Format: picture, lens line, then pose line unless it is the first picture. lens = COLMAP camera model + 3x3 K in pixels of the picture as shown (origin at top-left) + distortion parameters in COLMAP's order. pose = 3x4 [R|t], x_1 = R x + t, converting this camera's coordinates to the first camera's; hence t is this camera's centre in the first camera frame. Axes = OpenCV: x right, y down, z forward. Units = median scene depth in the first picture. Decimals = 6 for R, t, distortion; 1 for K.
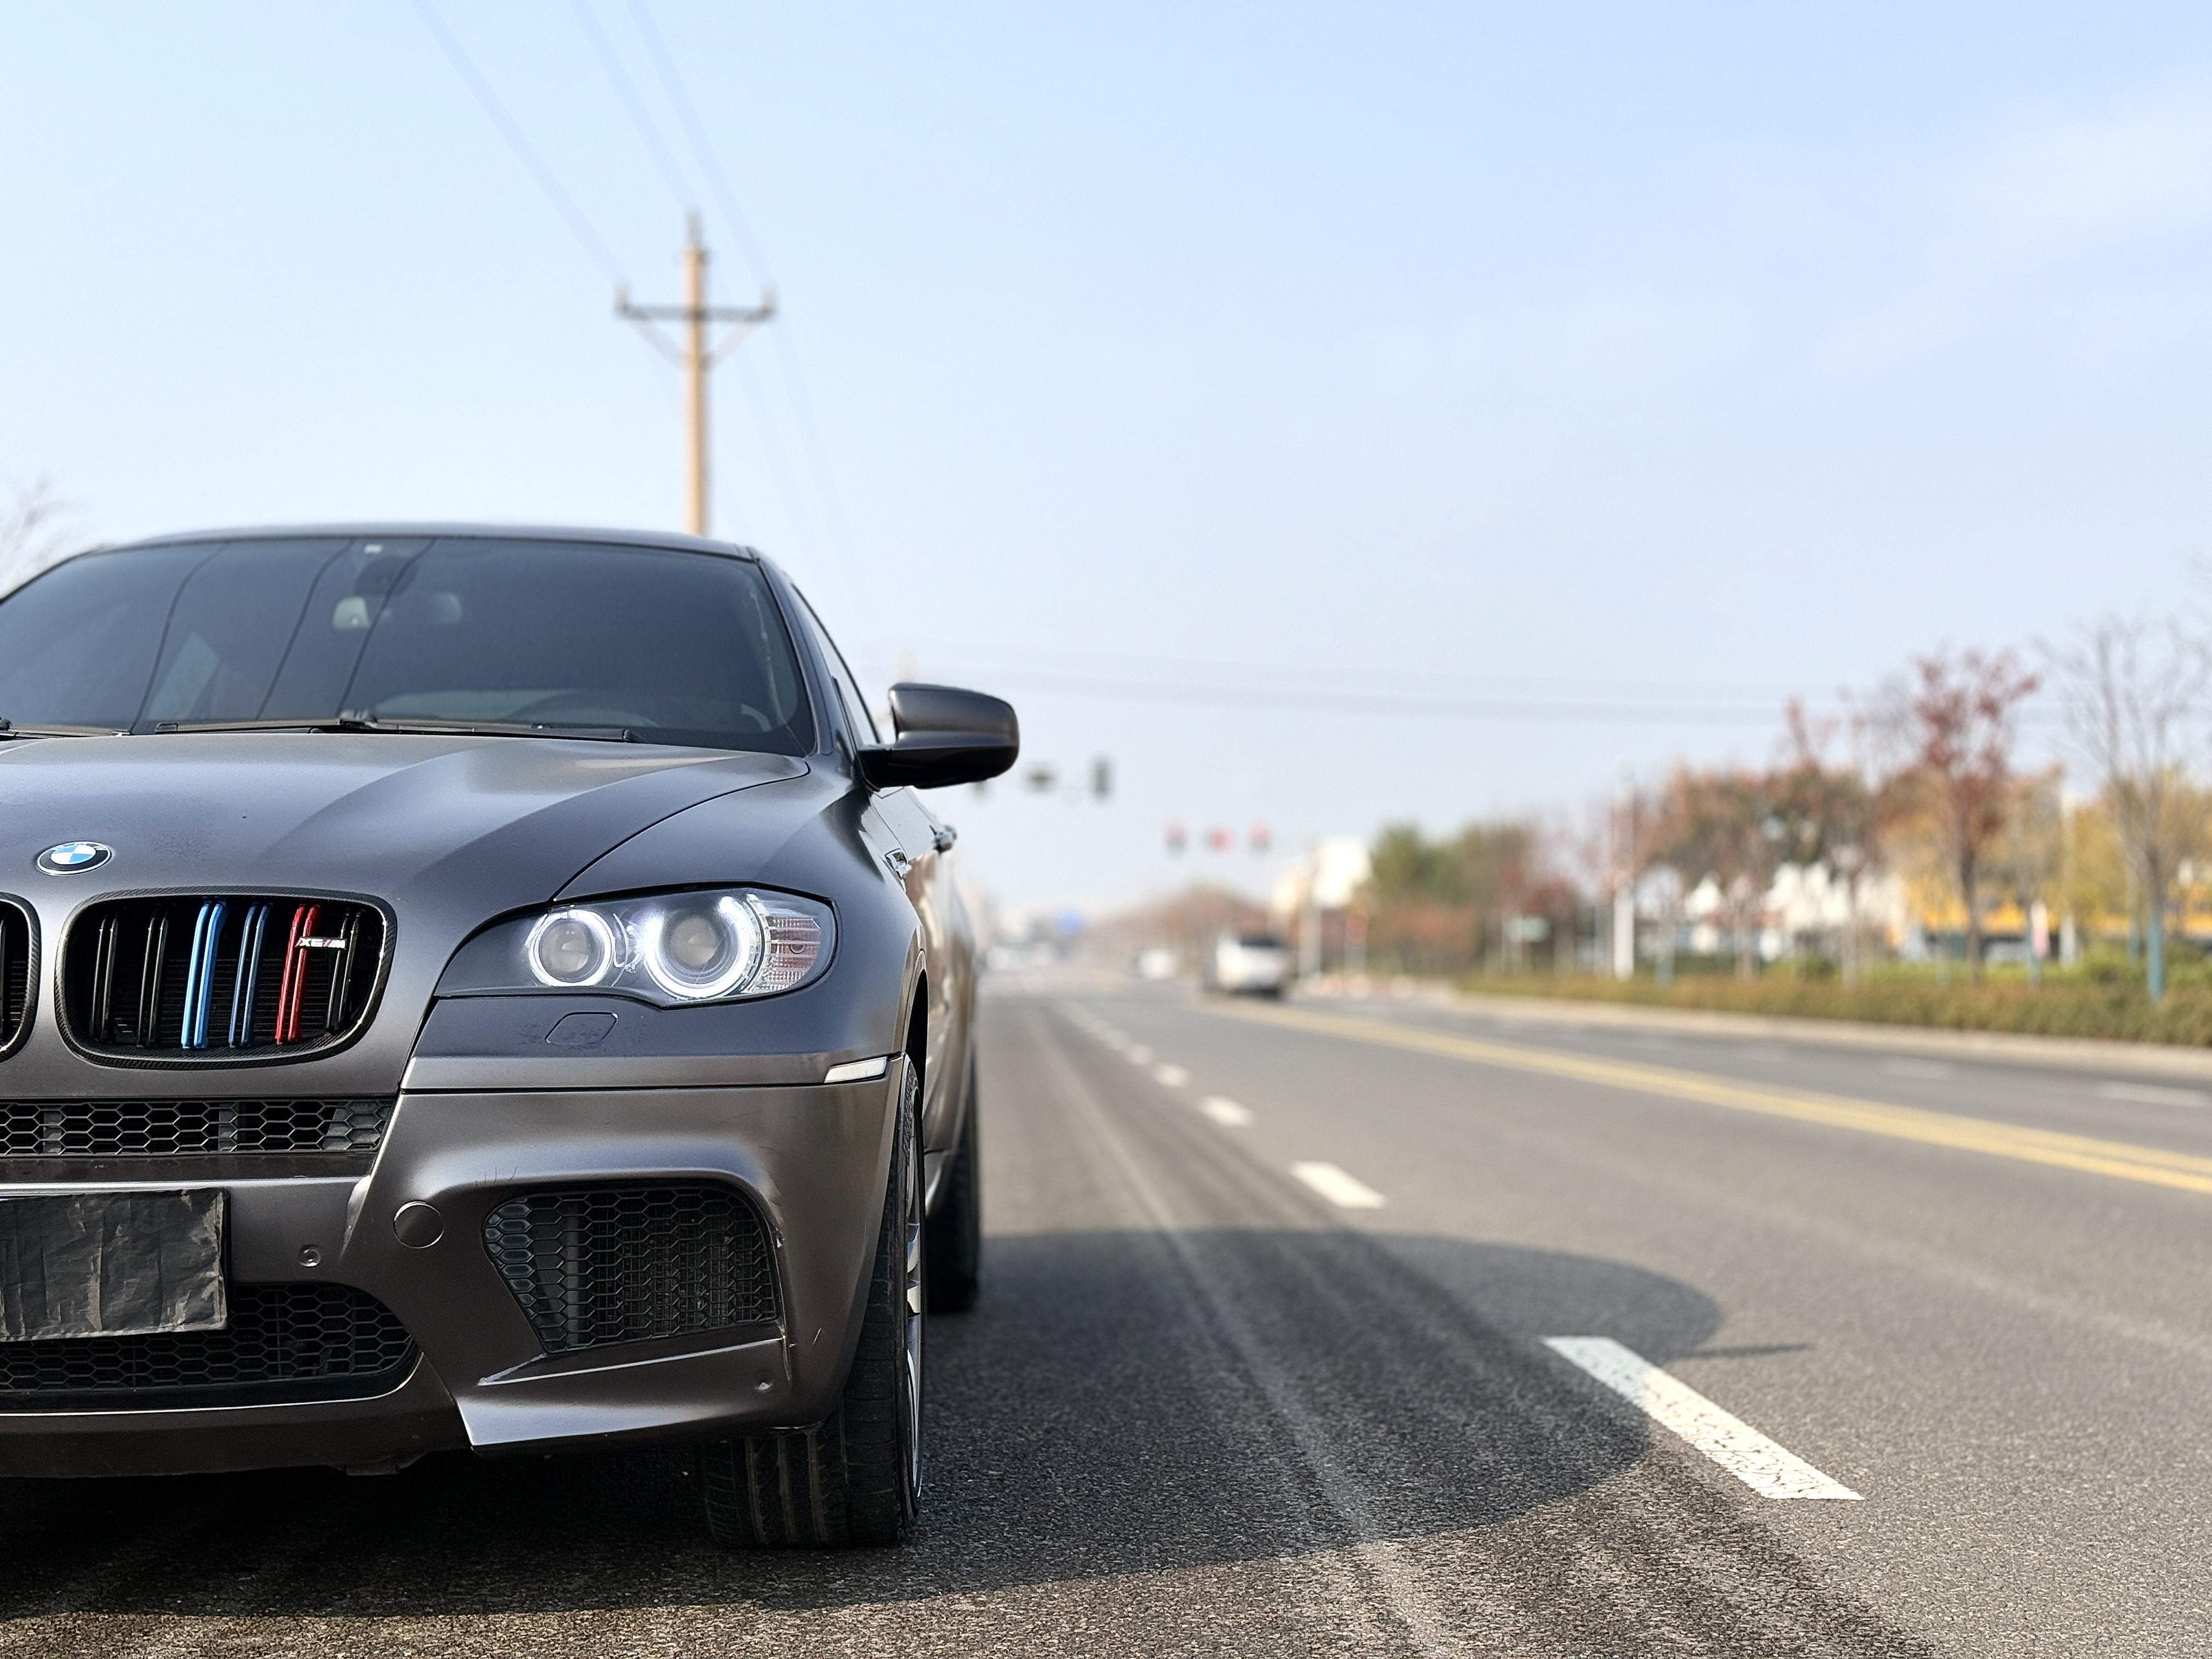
lens RADIAL K [[3063.2, 0, 1148.2], [0, 3063.2, 835.7], [0, 0, 1]] dist [0.206578, -0.300411]
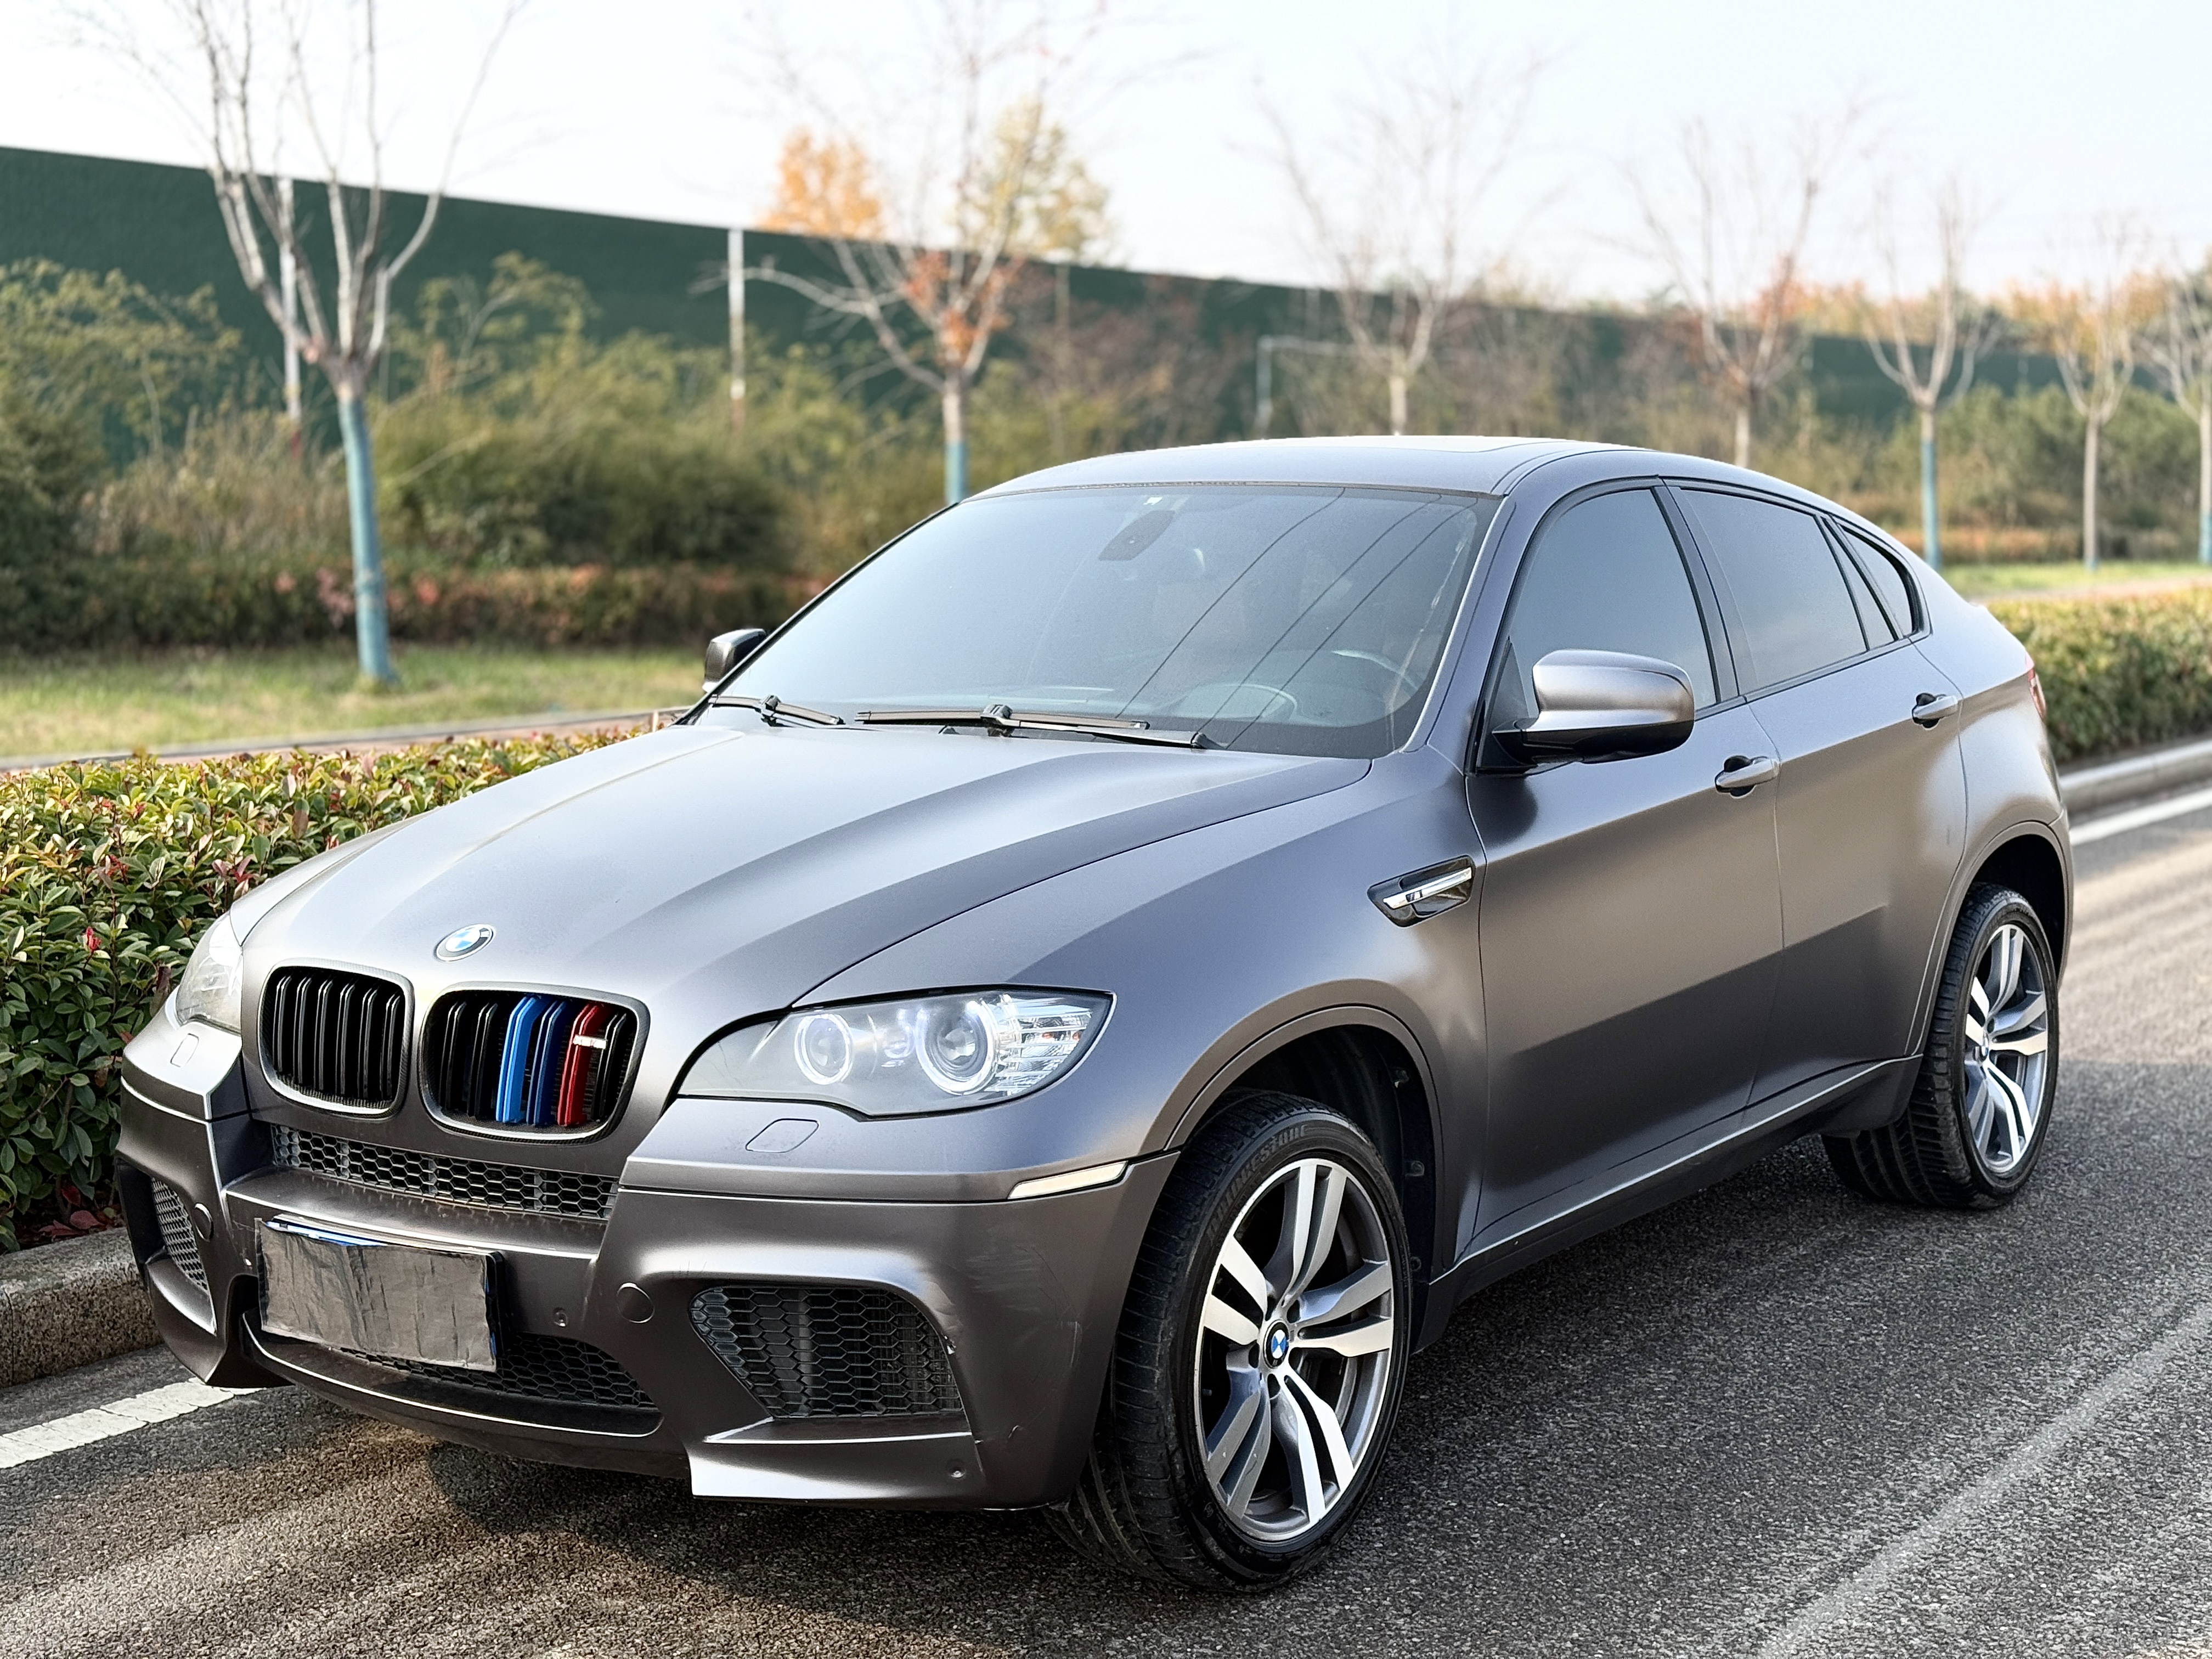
lens RADIAL K [[3063.2, 0, 1148.2], [0, 3063.2, 835.7], [0, 0, 1]] dist [0.206578, -0.300411]
pose [[0.816709, 0.067365, -0.573104, 0.540466], [0.021005, 0.989034, 0.146188, -0.199824], [0.576667, -0.131431, 0.806338, 0.212039]]
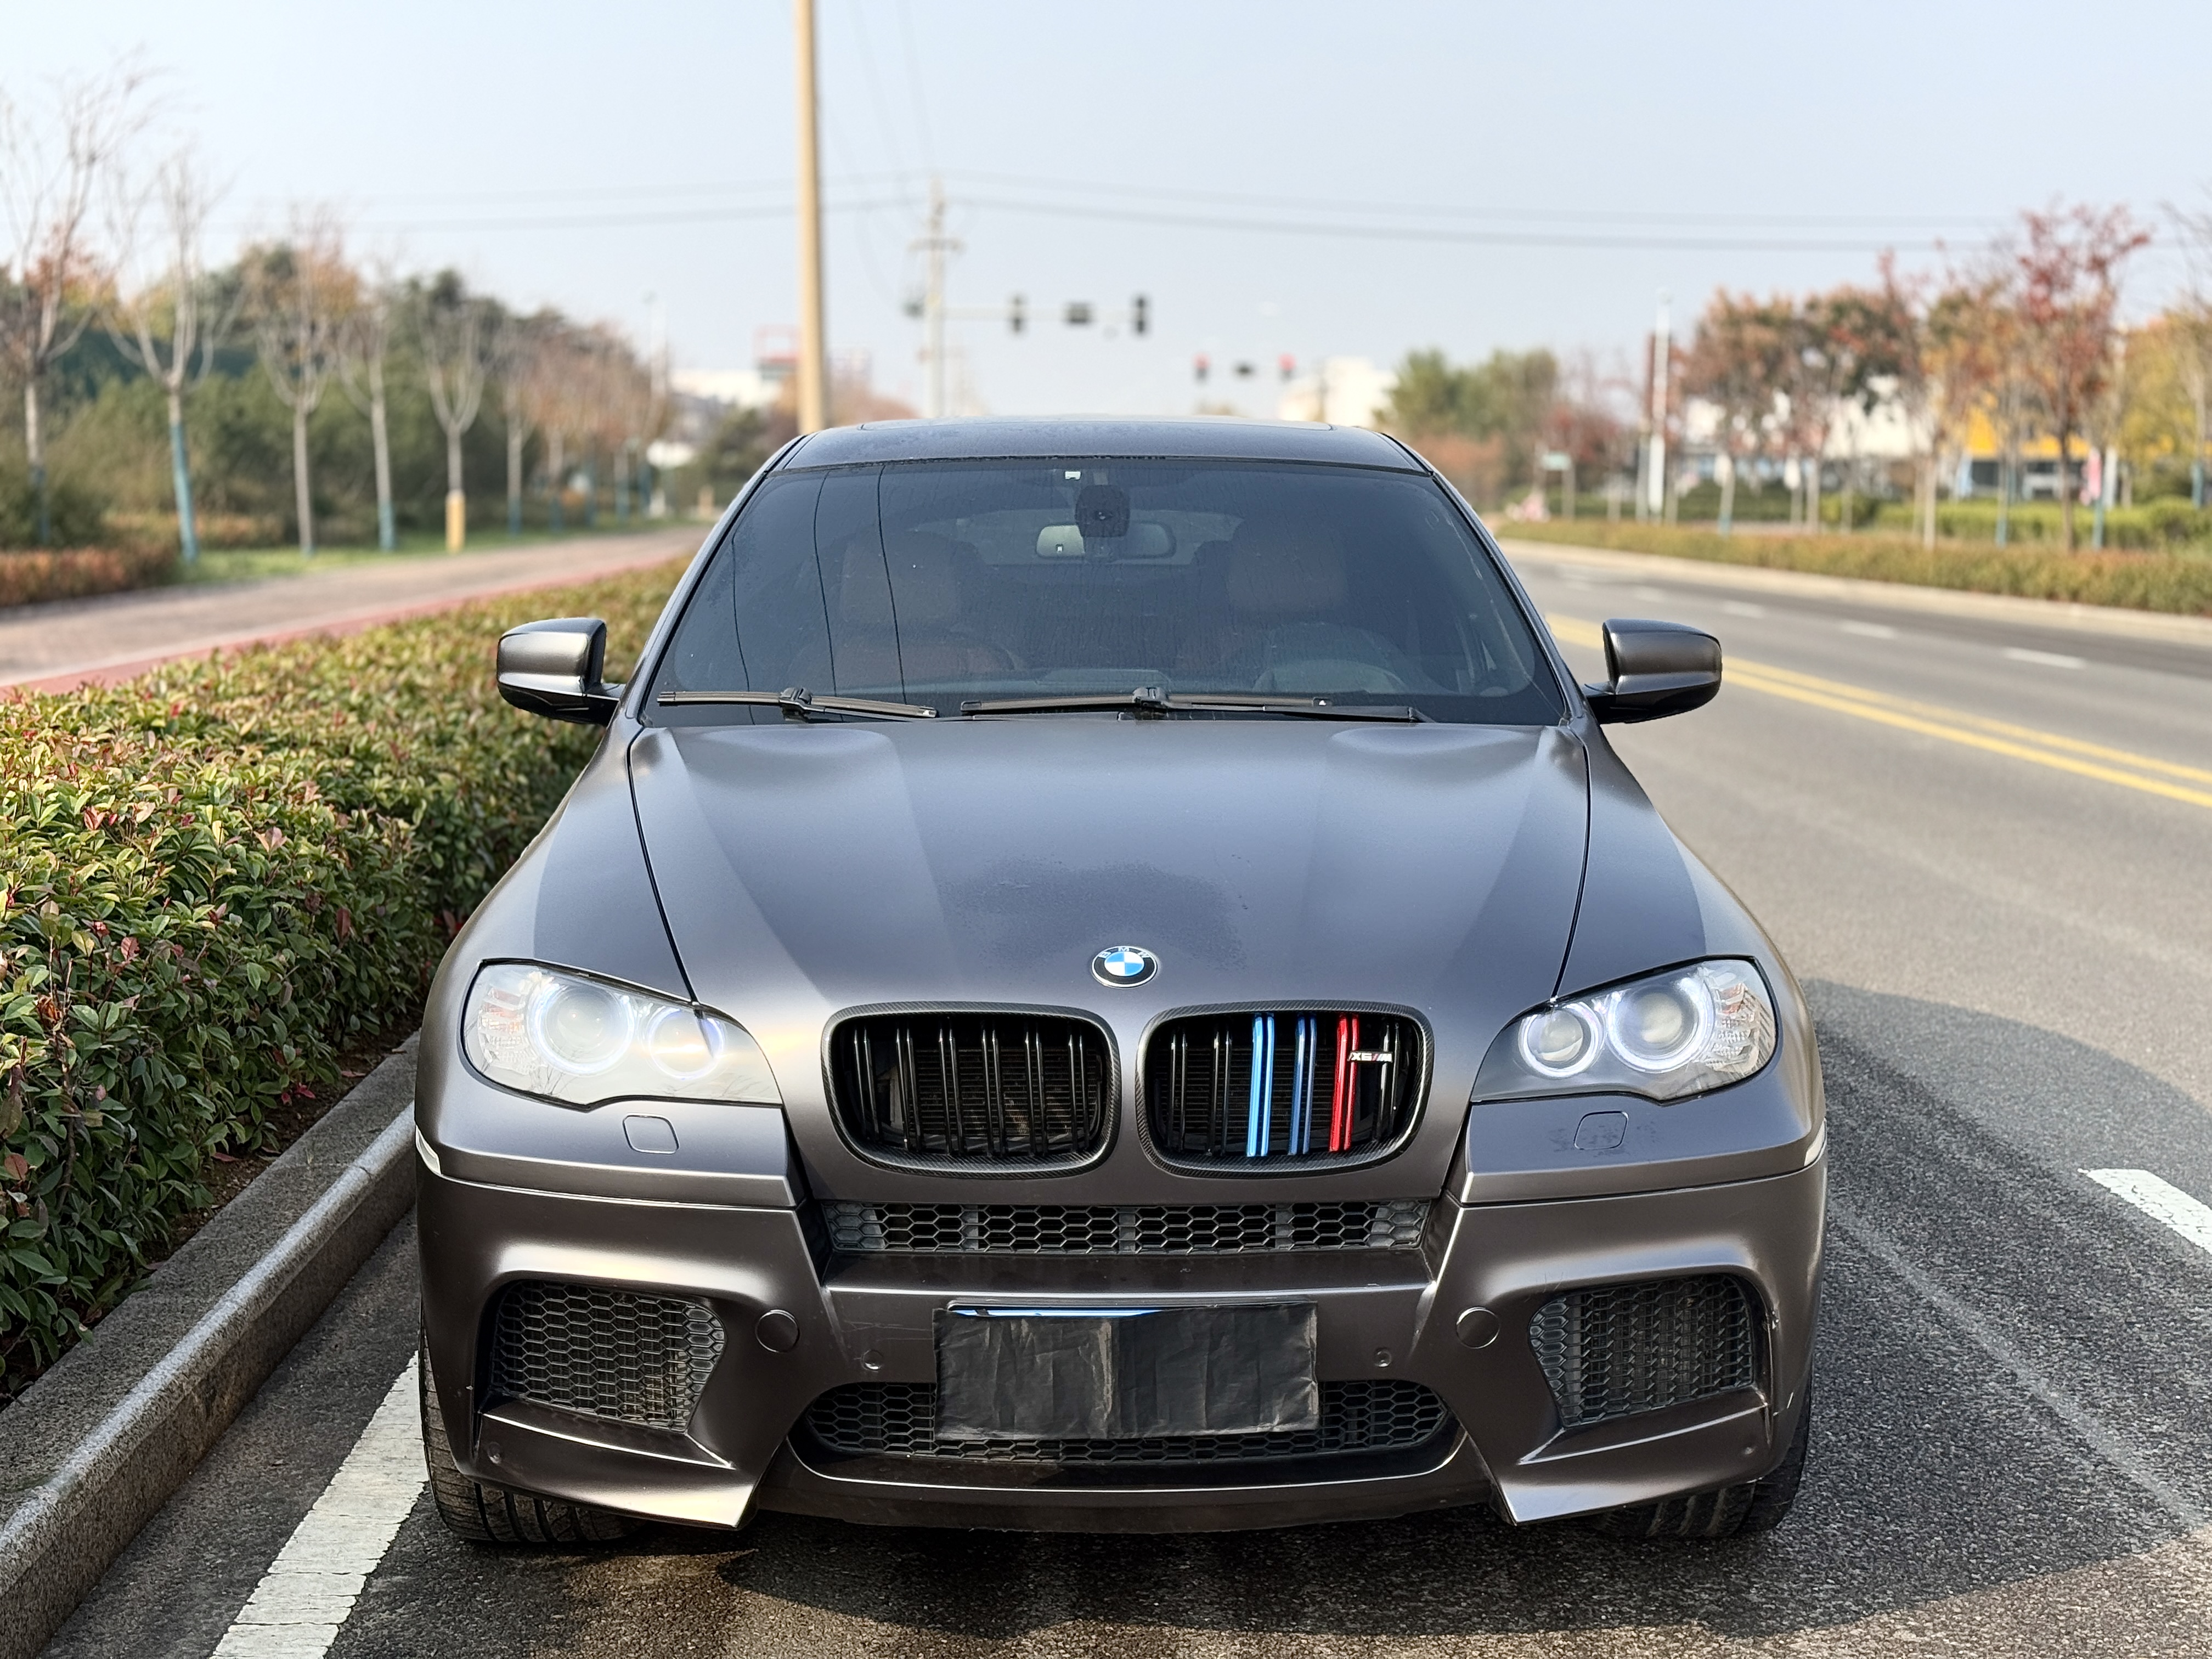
lens RADIAL K [[3063.2, 0, 1148.2], [0, 3063.2, 835.7], [0, 0, 1]] dist [0.206578, -0.300411]
pose [[0.999999, 0.001528, 0.000584, -0.339169], [-0.001601, 0.987766, 0.155935, -0.199529], [-0.000339, -0.155936, 0.987767, -0.015017]]
